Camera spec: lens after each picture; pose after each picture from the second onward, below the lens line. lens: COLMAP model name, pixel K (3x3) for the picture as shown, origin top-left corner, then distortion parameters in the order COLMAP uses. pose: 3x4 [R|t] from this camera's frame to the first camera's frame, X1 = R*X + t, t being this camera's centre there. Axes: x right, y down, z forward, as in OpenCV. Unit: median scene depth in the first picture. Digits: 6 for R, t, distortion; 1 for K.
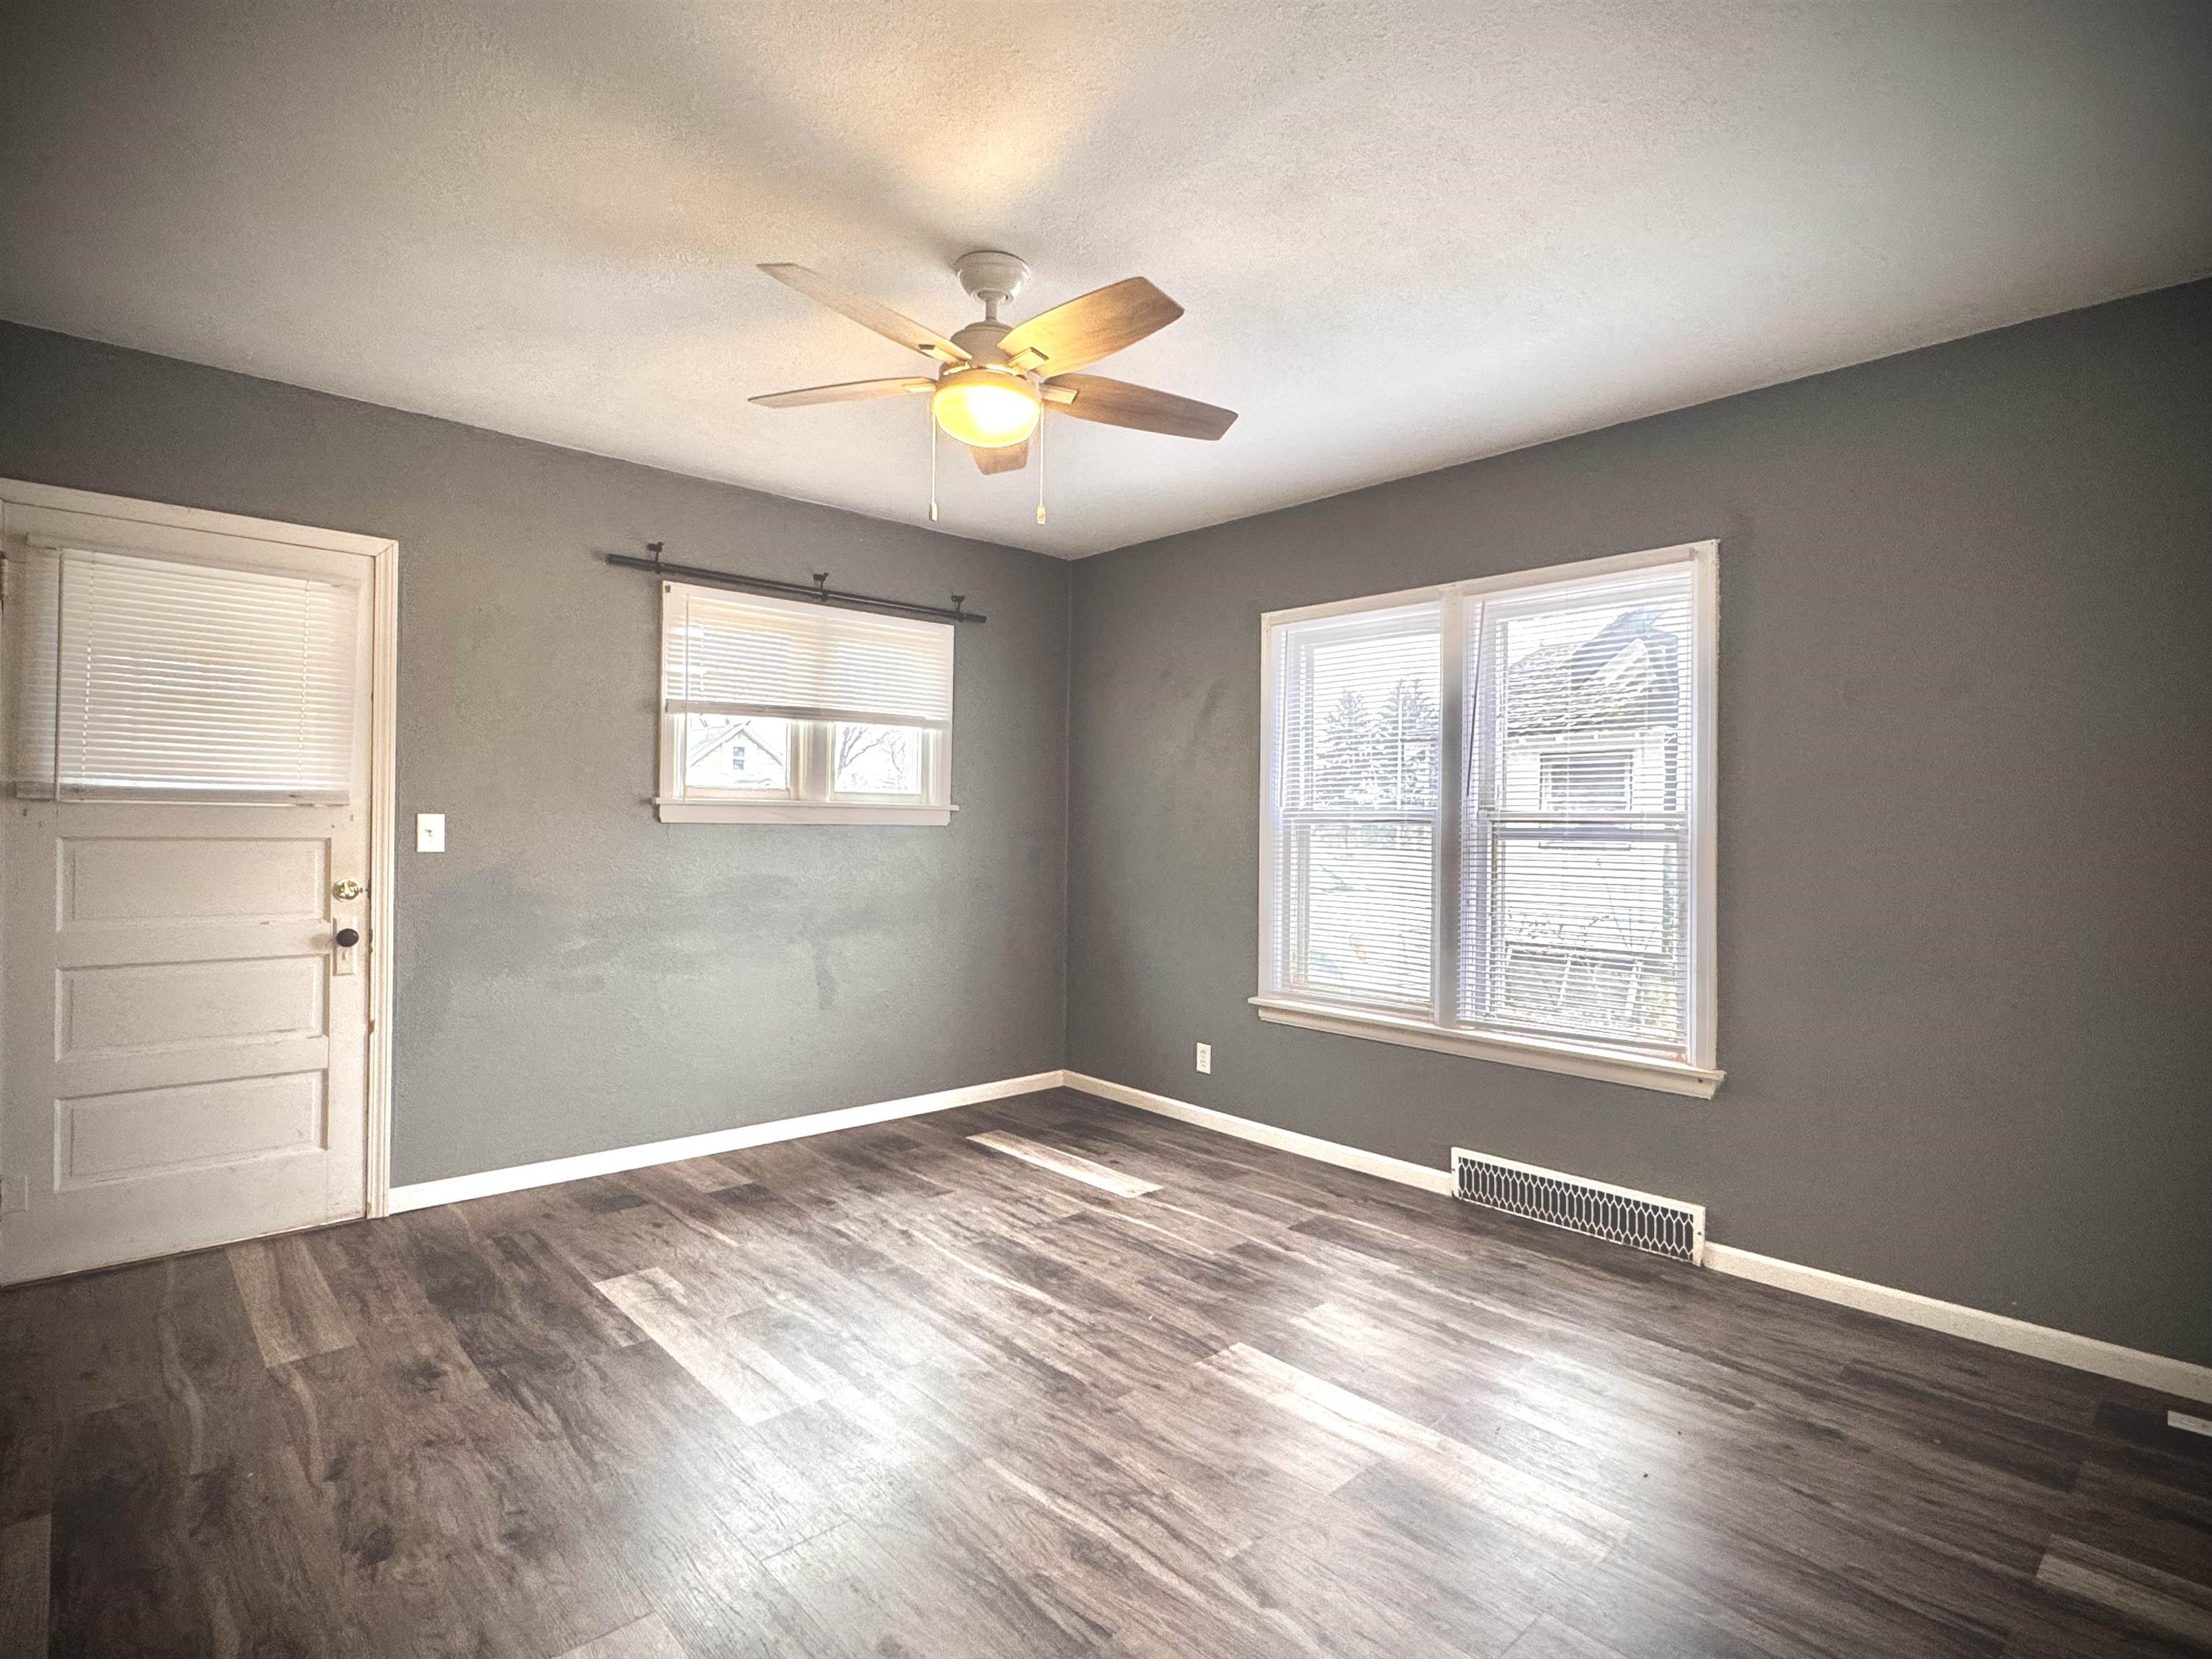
lens RADIAL K [[1115.2, 0, 1106.0], [0, 1115.2, 829.5], [0, 0, 1]] dist [-0.008085, -0.000365]
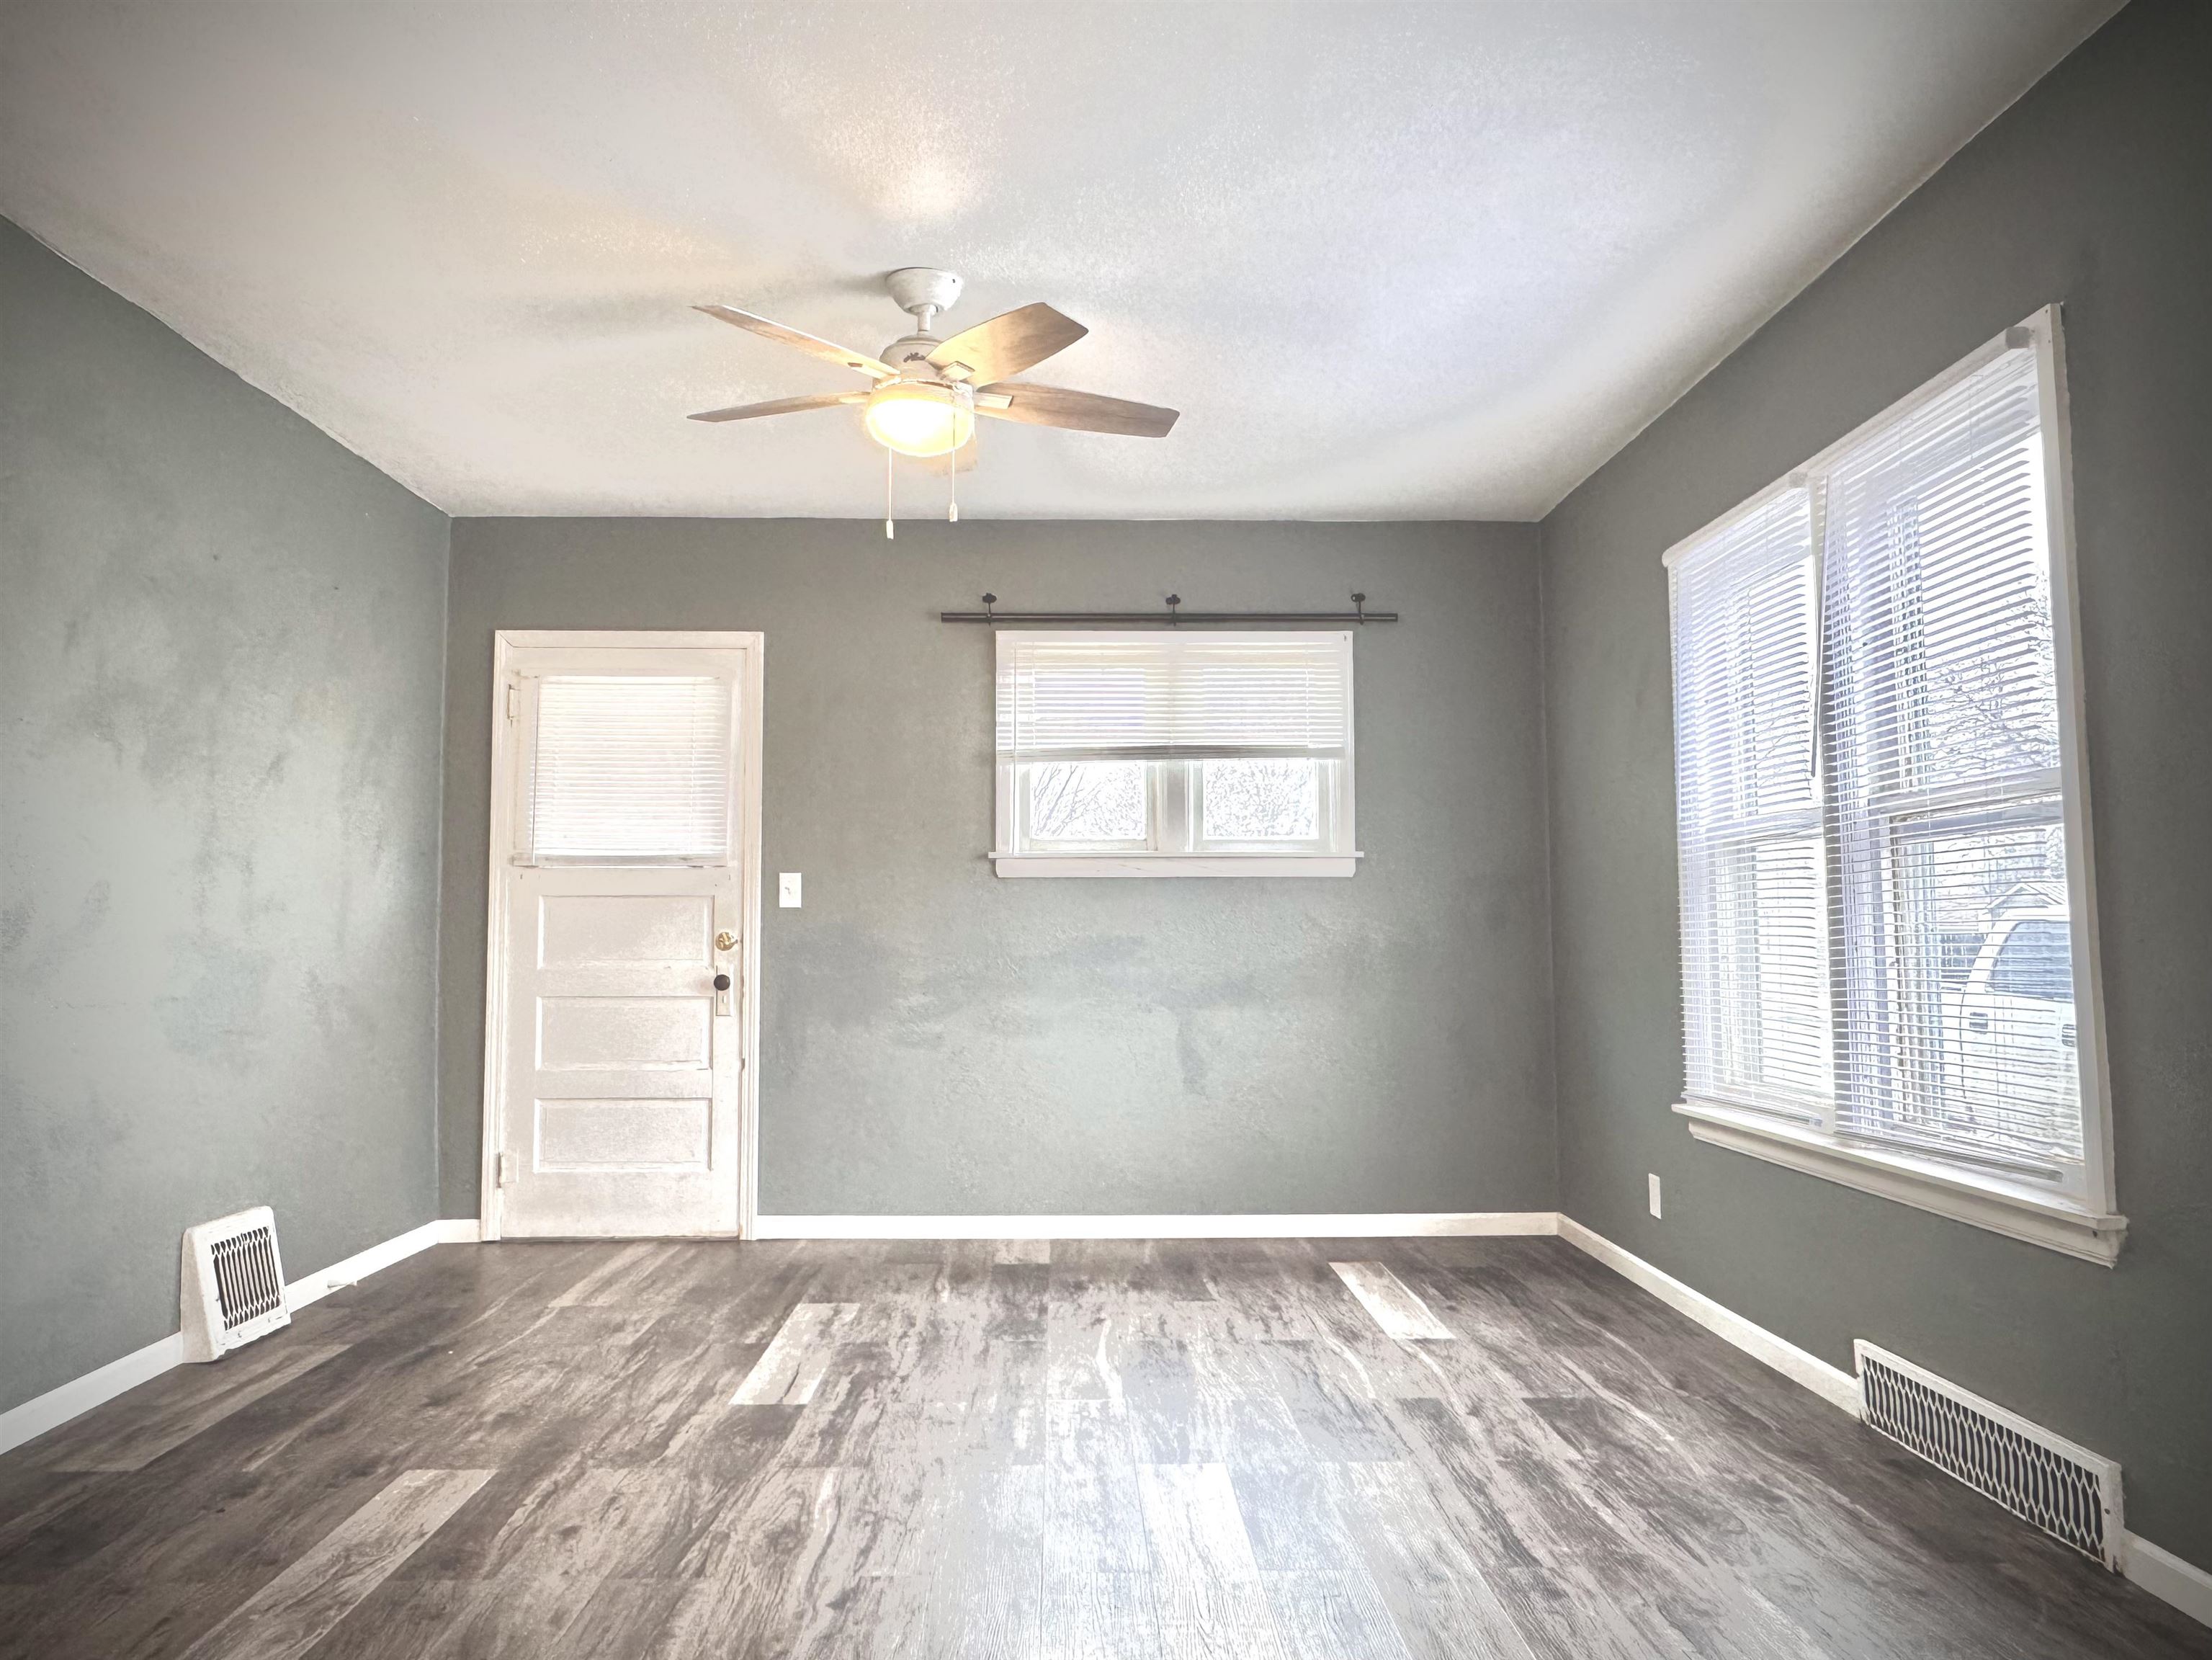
lens RADIAL K [[1541.3, 0, 1106.0], [0, 1541.3, 830.0], [0, 0, 1]] dist [-0.004581, -0.003177]
pose [[0.752285, -0.063184, -0.655801, 0.625945], [0.010095, 0.996379, -0.084417, 0.075392], [0.658760, 0.056885, 0.750199, 0.063873]]
